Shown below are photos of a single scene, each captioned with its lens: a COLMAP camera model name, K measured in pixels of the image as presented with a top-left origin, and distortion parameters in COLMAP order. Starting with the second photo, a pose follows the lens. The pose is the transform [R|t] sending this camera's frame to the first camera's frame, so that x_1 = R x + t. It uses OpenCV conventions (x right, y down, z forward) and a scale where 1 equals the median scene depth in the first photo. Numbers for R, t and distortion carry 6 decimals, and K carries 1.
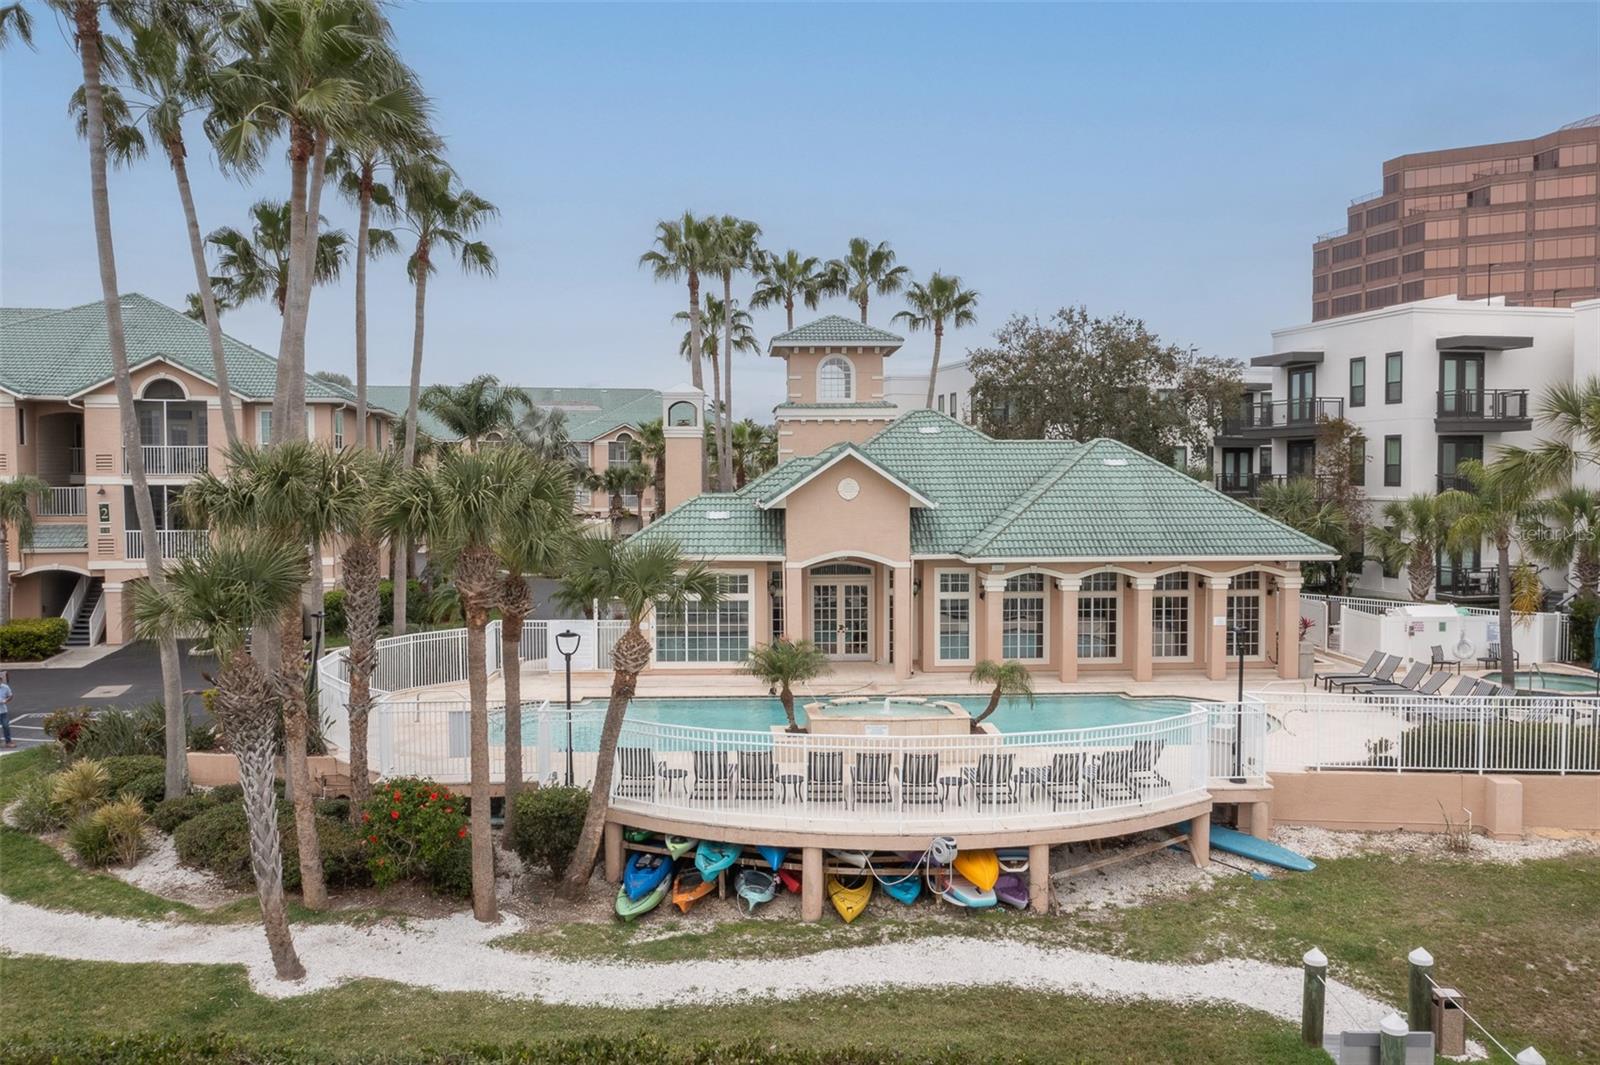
lens RADIAL K [[1256.0, 0, 800.0], [0, 1256.0, 532.5], [0, 0, 1]] dist [-0.022548, -0.009166]
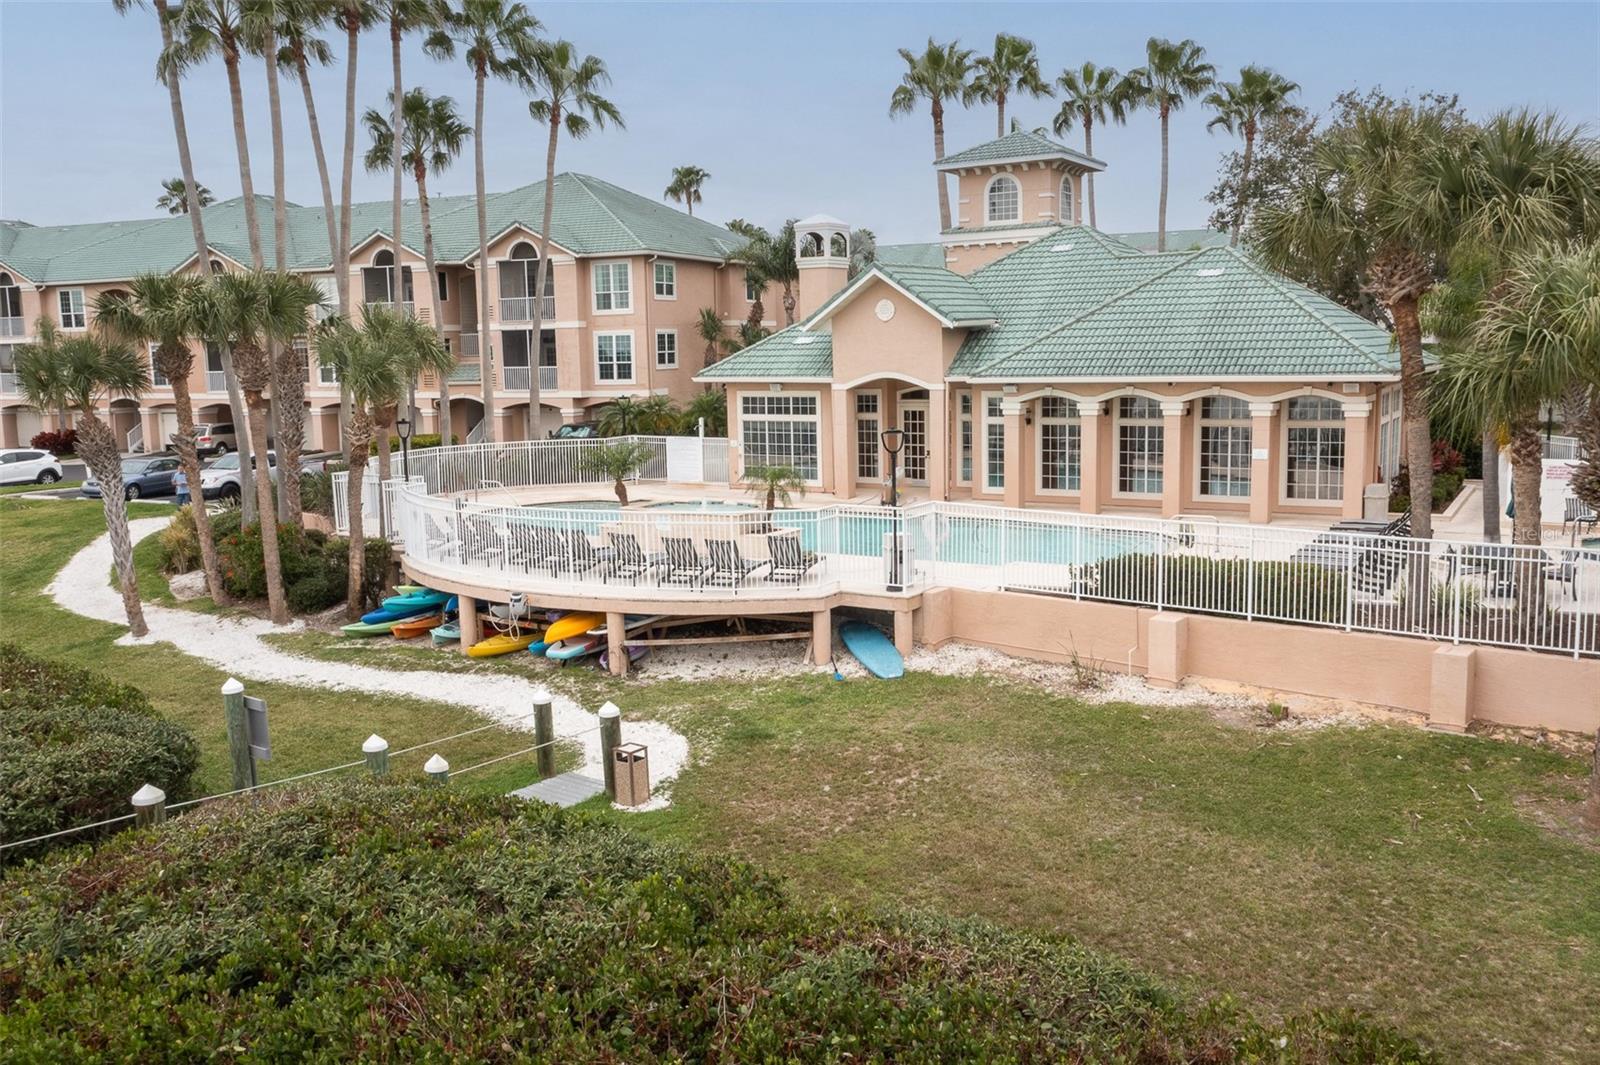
lens RADIAL K [[1315.1, 0, 800.0], [0, 1315.1, 532.5], [0, 0, 1]] dist [-0.026697, -0.001154]
pose [[0.828456, 0.062368, -0.556571, 0.570114], [-0.006524, 0.994787, 0.101762, 0.035156], [0.560016, -0.080674, 0.824544, 0.084884]]
